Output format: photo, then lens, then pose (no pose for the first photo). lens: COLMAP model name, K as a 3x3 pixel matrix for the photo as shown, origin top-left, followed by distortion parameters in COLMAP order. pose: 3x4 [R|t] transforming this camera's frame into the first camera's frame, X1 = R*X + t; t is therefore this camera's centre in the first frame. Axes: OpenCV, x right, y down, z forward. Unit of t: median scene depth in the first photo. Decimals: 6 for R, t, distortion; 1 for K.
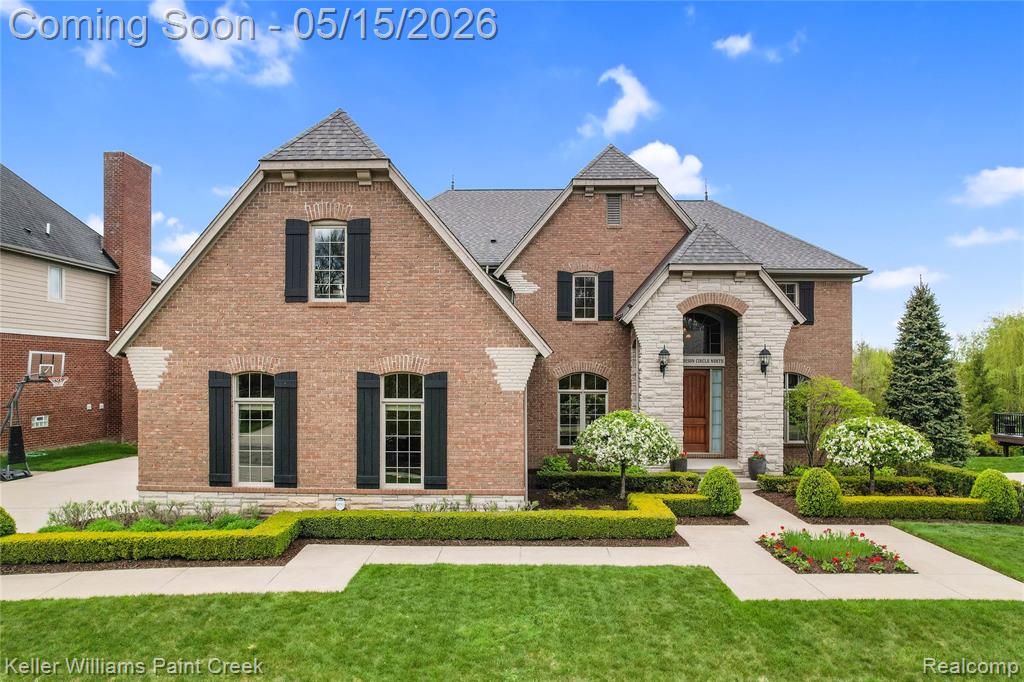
lens RADIAL K [[690.2, 0, 507.8], [0, 690.2, 372.7], [0, 0, 1]] dist [-0.094768, 0.080256]
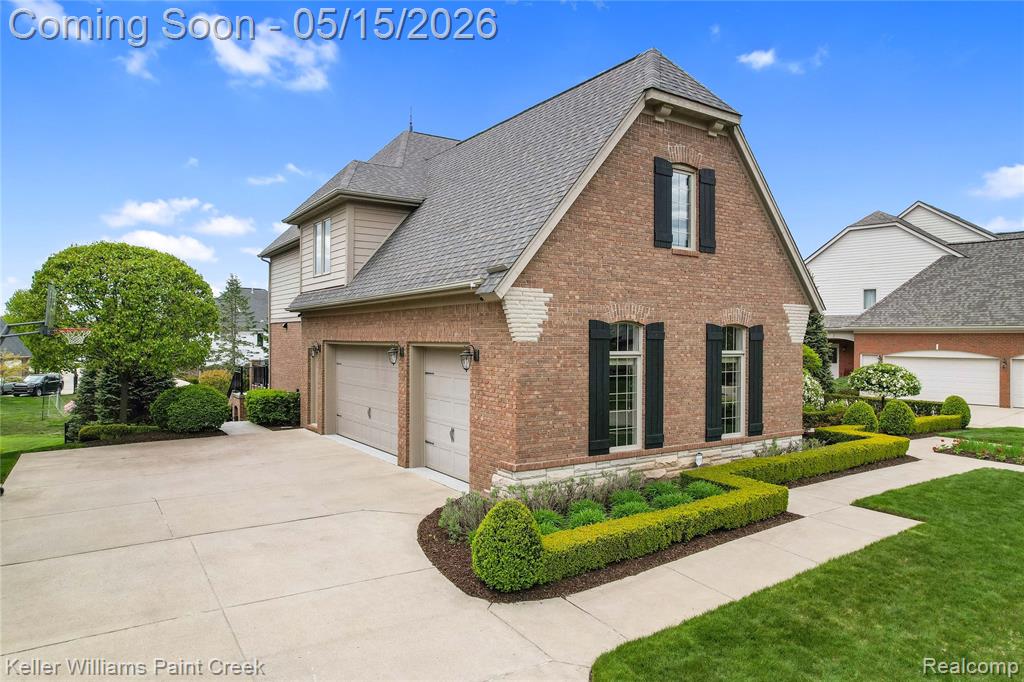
lens RADIAL K [[681.5, 0, 512.0], [0, 681.5, 341.0], [0, 0, 1]] dist [-0.074295, 0.064776]
pose [[0.821494, 0.000319, 0.570217, -0.994842], [-0.003353, 0.999985, 0.004271, 0.020279], [-0.570207, -0.005420, 0.821483, 0.355409]]
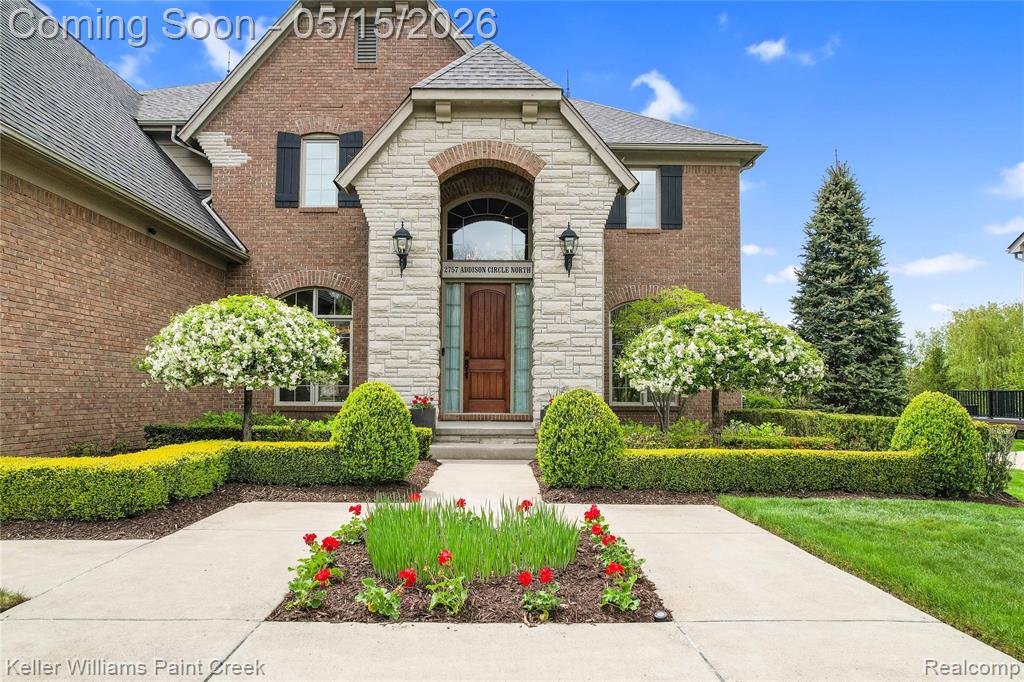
lens RADIAL K [[696.6, 0, 507.7], [0, 696.6, 369.8], [0, 0, 1]] dist [-0.036179, -0.000050]
pose [[0.998921, 0.007289, 0.045859, 0.395638], [-0.005667, 0.999358, -0.035383, 0.149579], [-0.046088, 0.035085, 0.998321, 0.522665]]
